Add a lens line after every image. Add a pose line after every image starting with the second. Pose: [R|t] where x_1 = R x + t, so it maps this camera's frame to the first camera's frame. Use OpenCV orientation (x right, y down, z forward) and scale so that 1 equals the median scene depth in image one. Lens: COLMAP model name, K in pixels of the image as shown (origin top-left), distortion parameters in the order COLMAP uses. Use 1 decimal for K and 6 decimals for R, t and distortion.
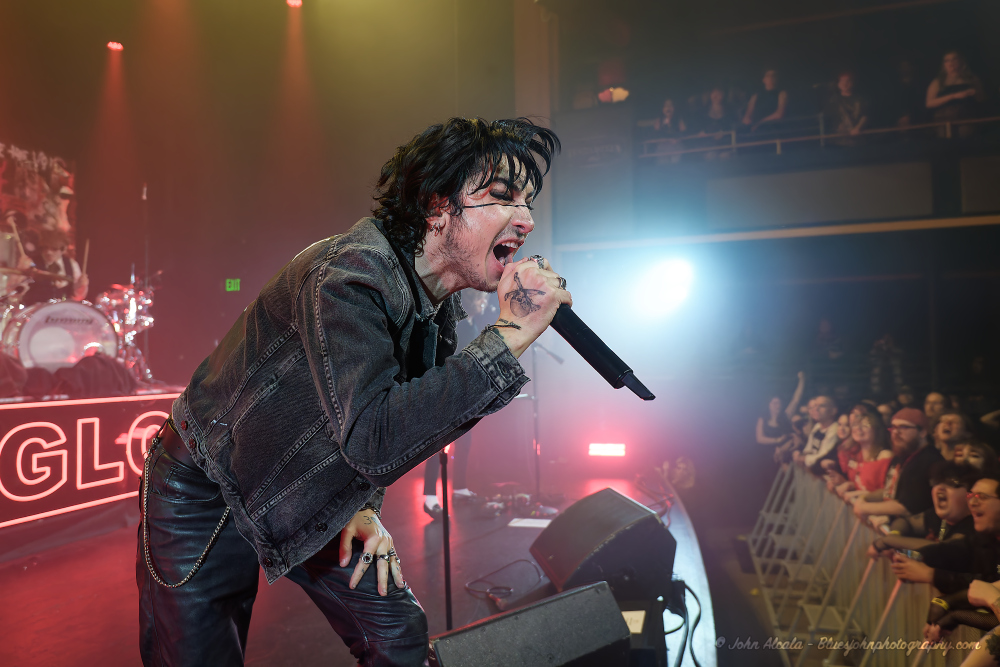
lens RADIAL K [[684.1, 0, 500.0], [0, 684.1, 333.5], [0, 0, 1]] dist [-0.003800, -0.001311]
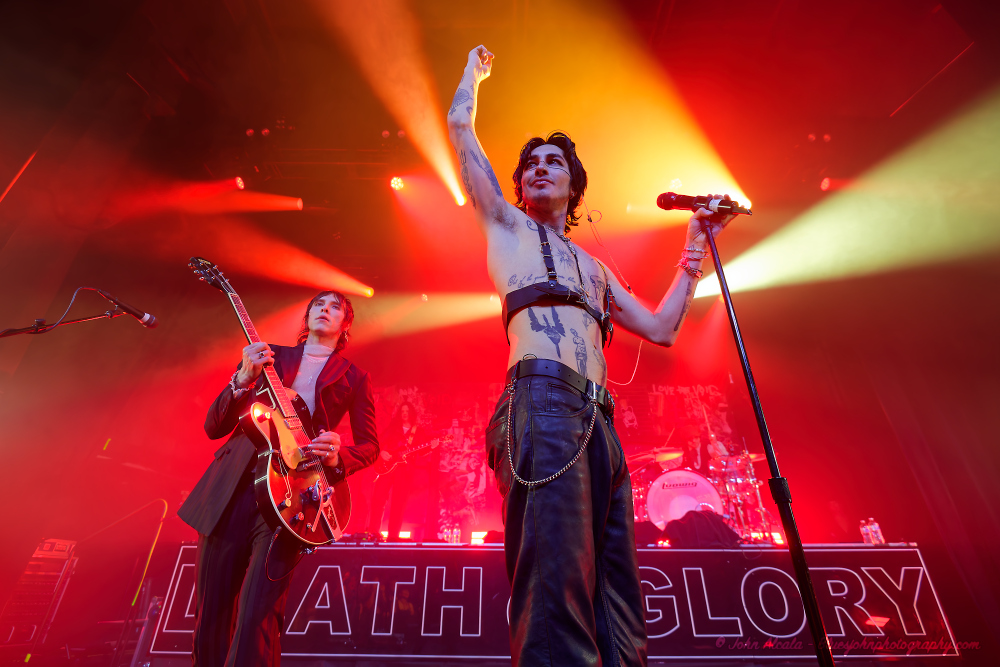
lens RADIAL K [[456.2, 0, 500.0], [0, 456.2, 333.5], [0, 0, 1]] dist [-0.009777, 0.000088]
pose [[0.299489, -0.456398, -0.837859, 0.085044], [0.034790, 0.882807, -0.468447, 0.089948], [0.953465, 0.111145, 0.280269, 0.313931]]
